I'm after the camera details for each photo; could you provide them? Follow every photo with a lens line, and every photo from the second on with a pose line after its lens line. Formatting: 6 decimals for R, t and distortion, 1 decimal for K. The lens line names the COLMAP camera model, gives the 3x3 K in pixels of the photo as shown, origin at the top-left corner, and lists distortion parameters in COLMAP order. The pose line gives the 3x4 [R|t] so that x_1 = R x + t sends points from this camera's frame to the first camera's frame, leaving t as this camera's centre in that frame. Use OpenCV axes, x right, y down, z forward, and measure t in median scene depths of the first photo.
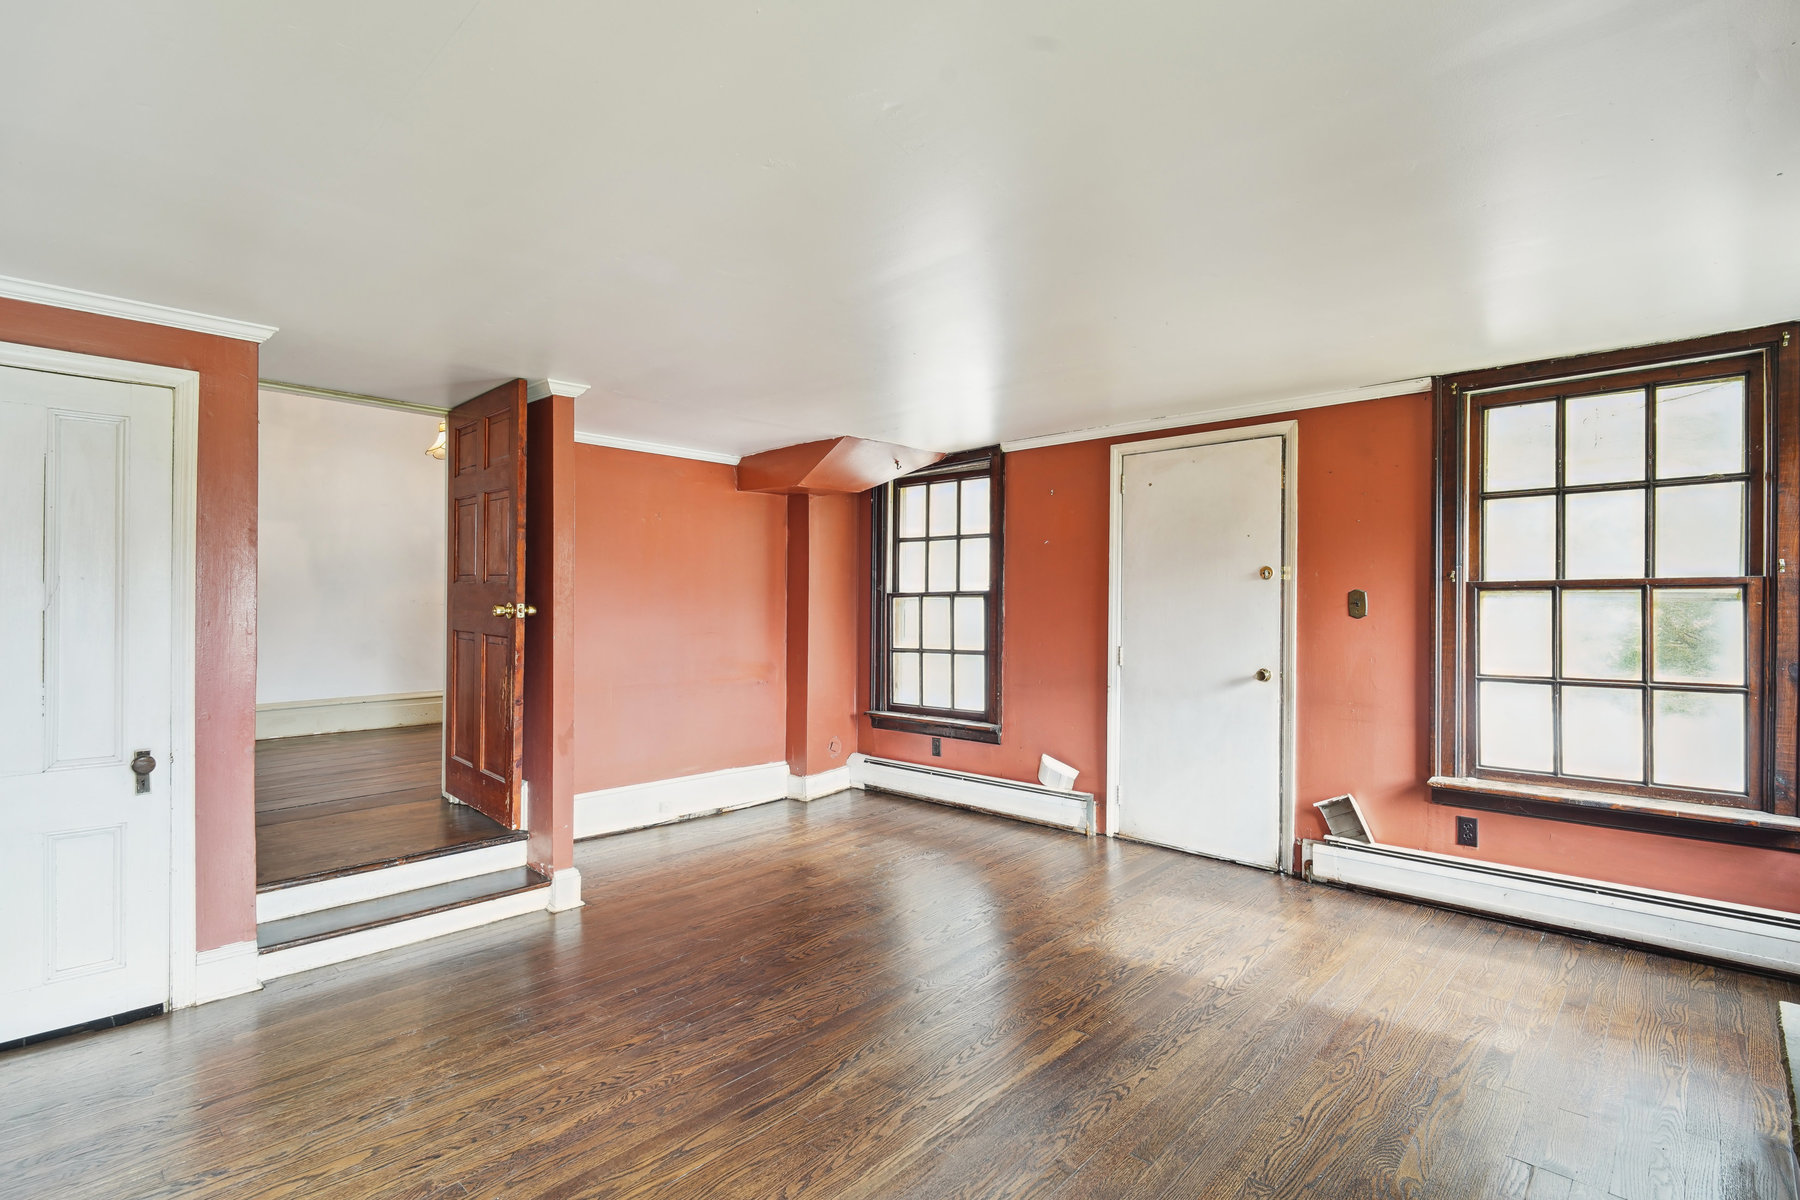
lens RADIAL K [[858.9, 0, 900.0], [0, 858.9, 600.0], [0, 0, 1]] dist [-0.001751, -0.000527]
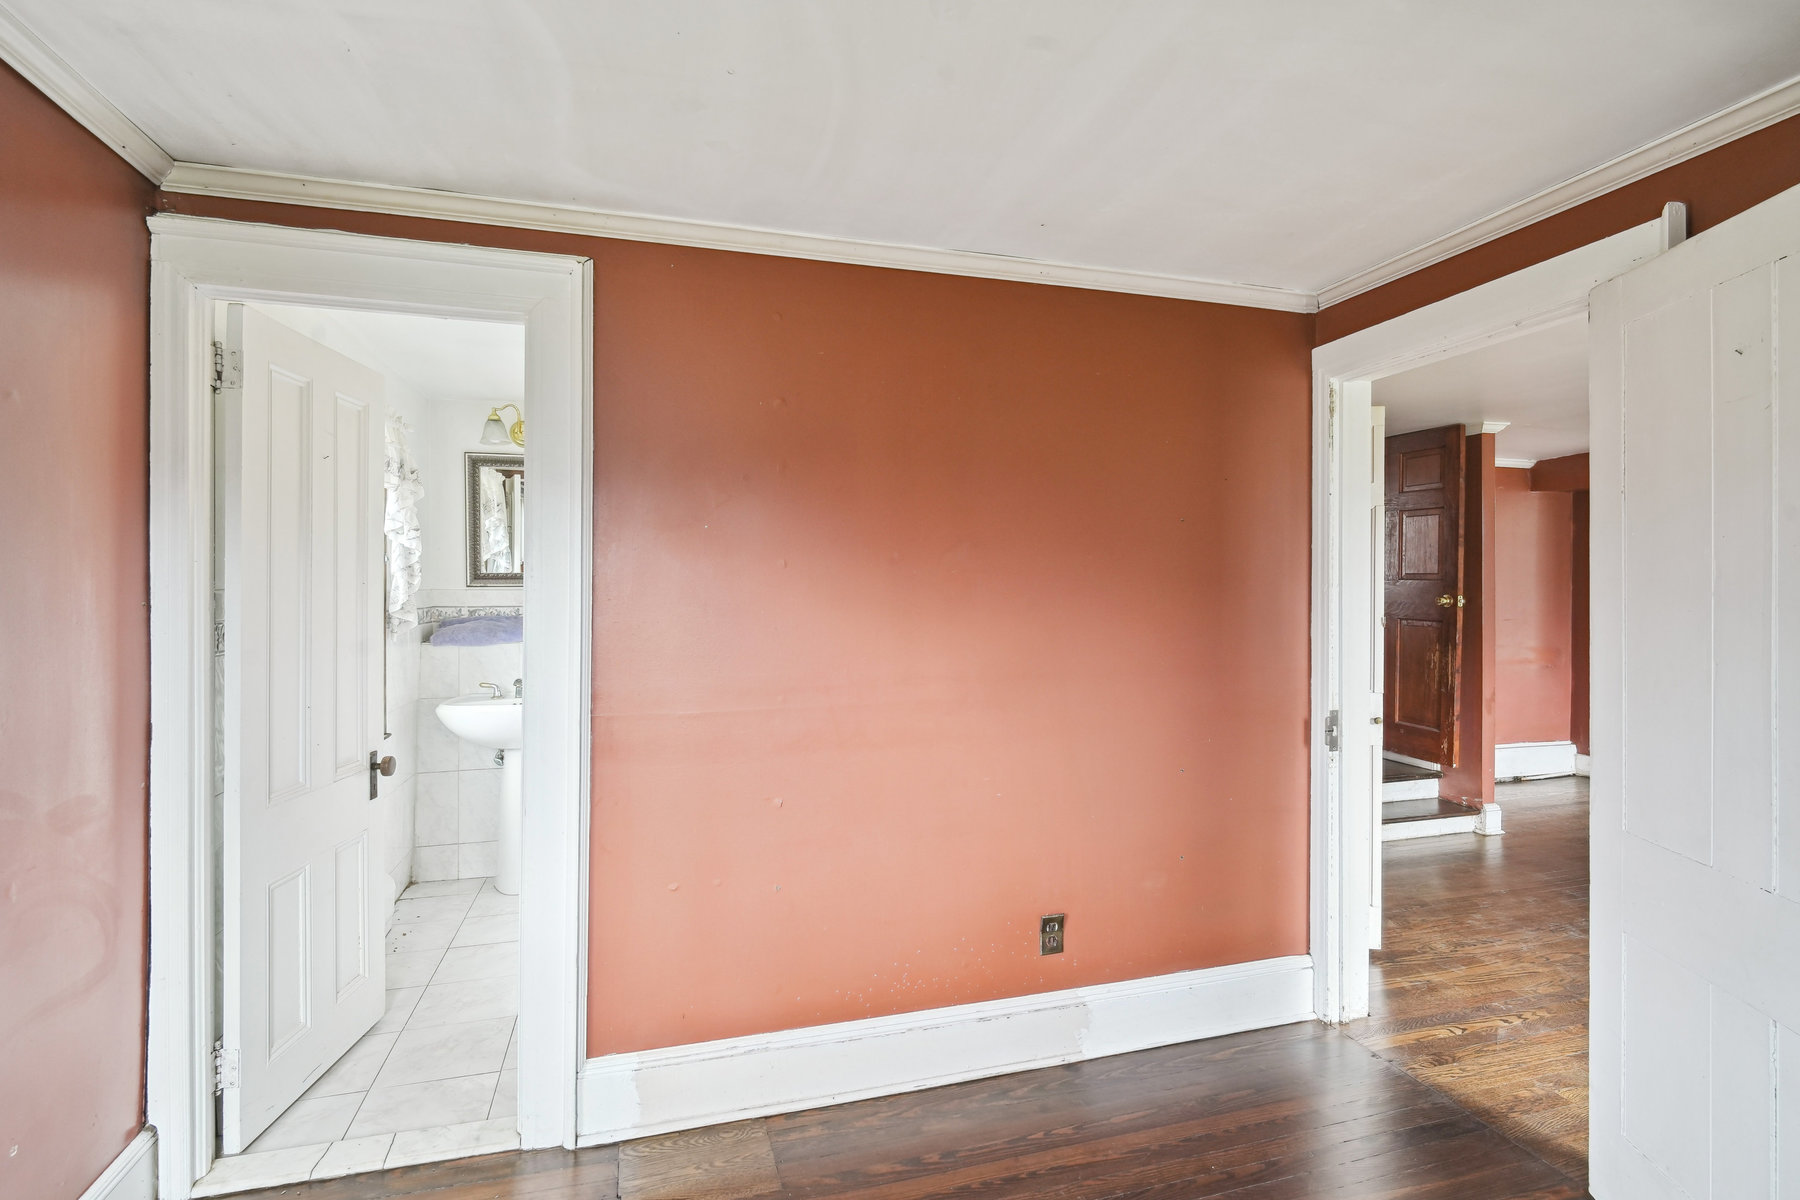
lens RADIAL K [[858.9, 0, 900.0], [0, 858.9, 600.0], [0, 0, 1]] dist [-0.001751, -0.000527]
pose [[0.870610, 0.010228, -0.491867, -0.527035], [-0.000792, 0.999812, 0.019389, -0.013259], [0.491973, -0.016491, 0.870454, -0.537471]]
